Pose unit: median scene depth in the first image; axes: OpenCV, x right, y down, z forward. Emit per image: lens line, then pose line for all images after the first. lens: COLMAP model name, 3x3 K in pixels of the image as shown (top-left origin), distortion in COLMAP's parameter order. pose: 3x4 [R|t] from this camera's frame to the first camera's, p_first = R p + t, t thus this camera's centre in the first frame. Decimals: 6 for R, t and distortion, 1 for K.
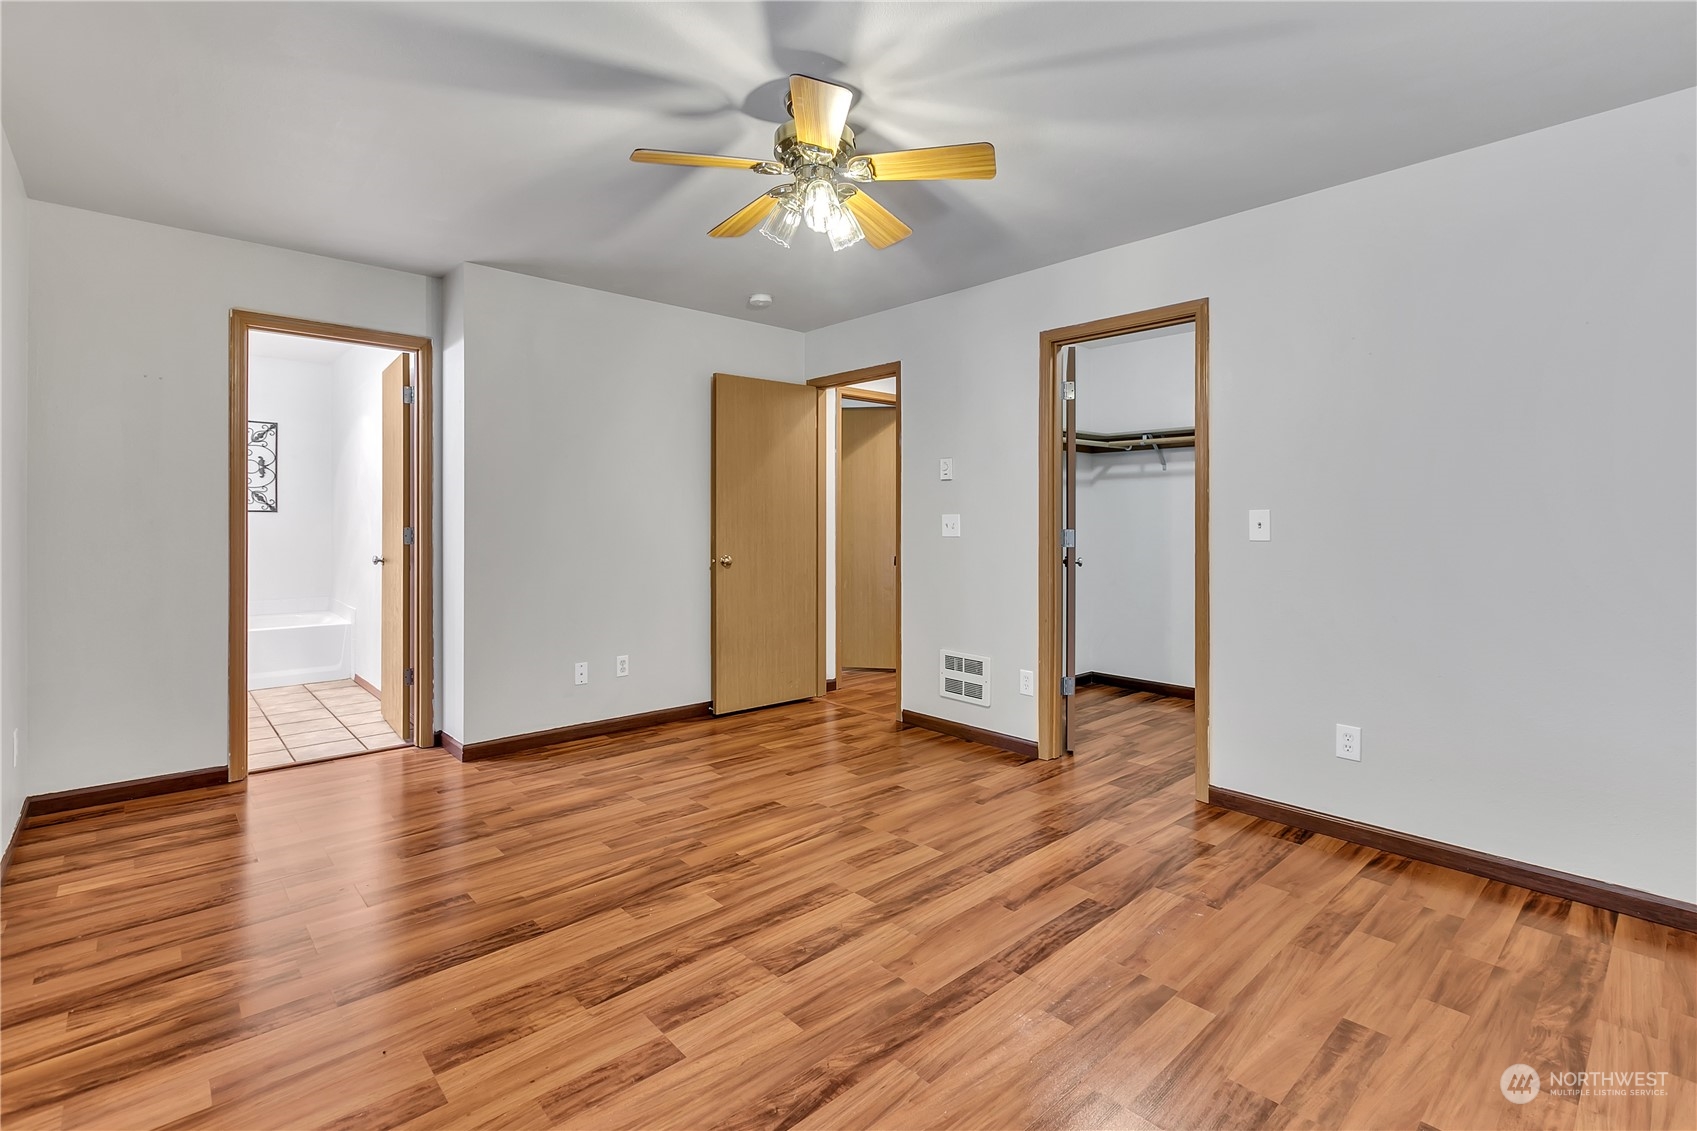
lens RADIAL K [[784.1, 0, 861.0], [0, 784.1, 544.5], [0, 0, 1]] dist [-0.003656, -0.001600]
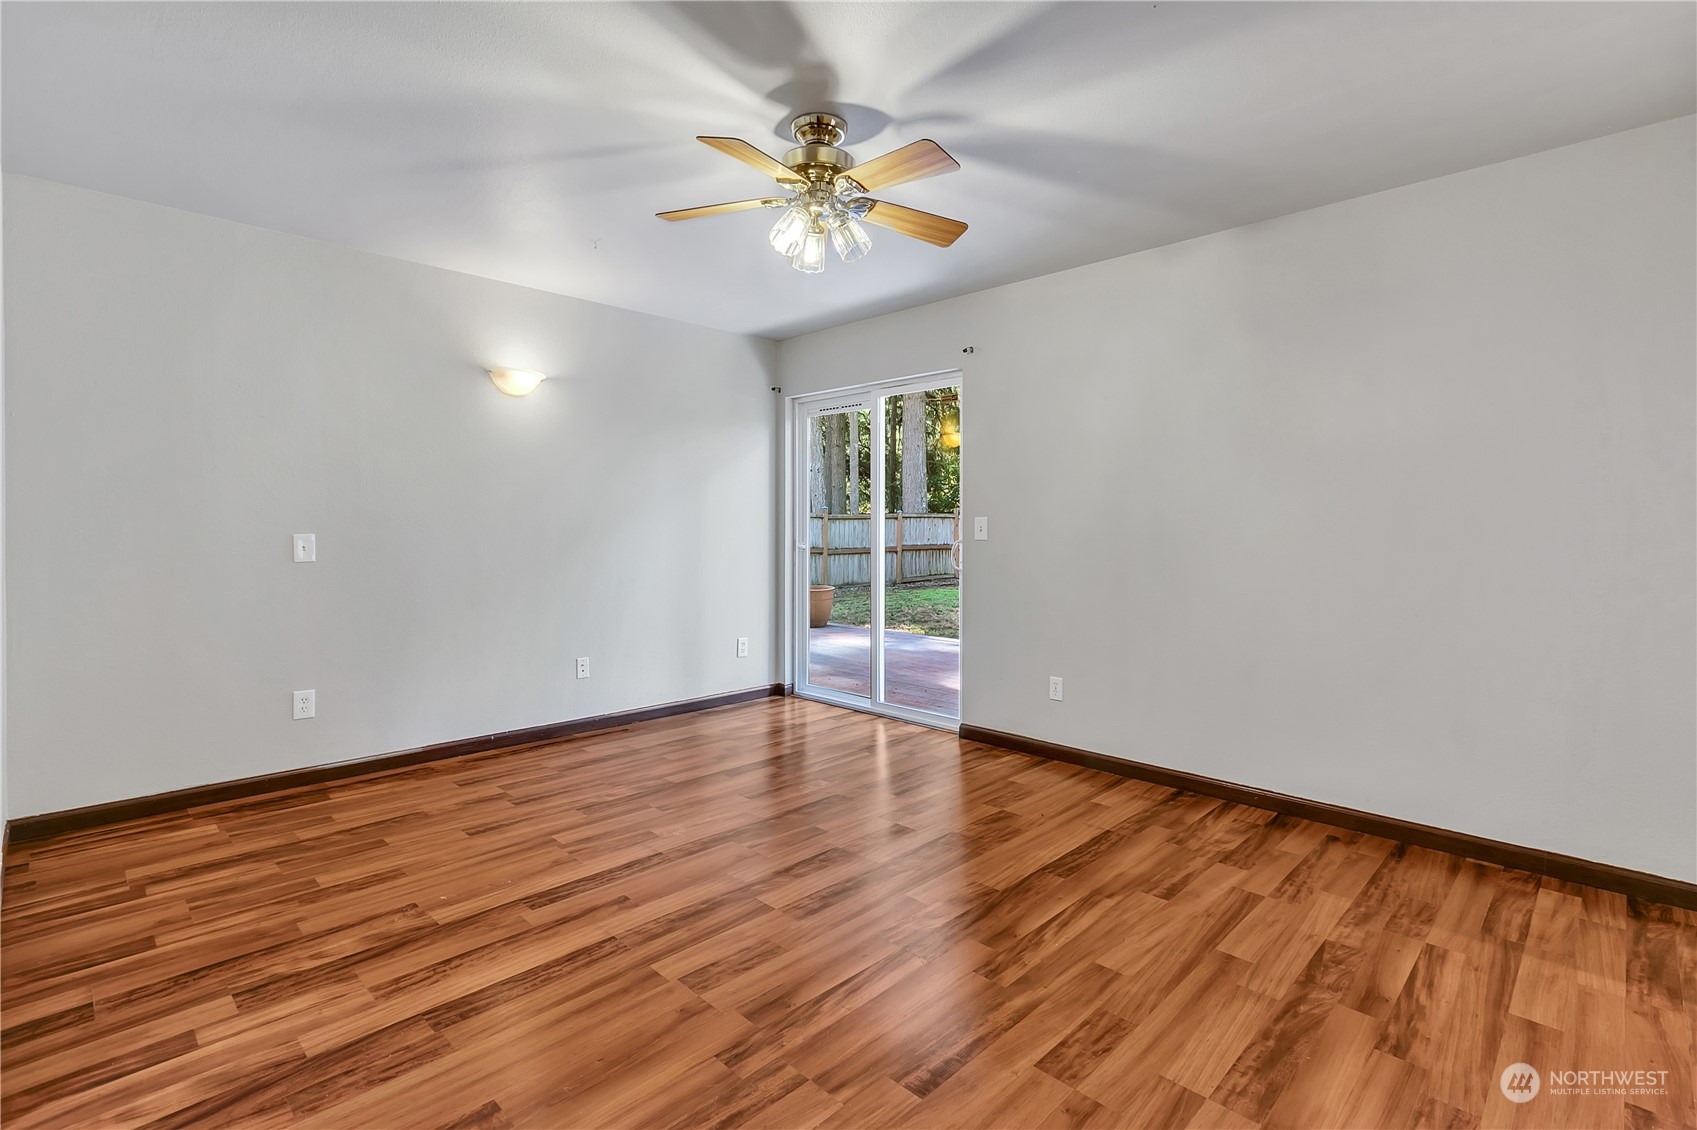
lens RADIAL K [[784.1, 0, 861.0], [0, 784.1, 544.0], [0, 0, 1]] dist [-0.003656, -0.001600]
pose [[-0.998643, -0.009394, -0.051218, -0.053629], [-0.012130, 0.998501, 0.053367, -0.048861], [0.050640, 0.053915, -0.997261, 1.749341]]
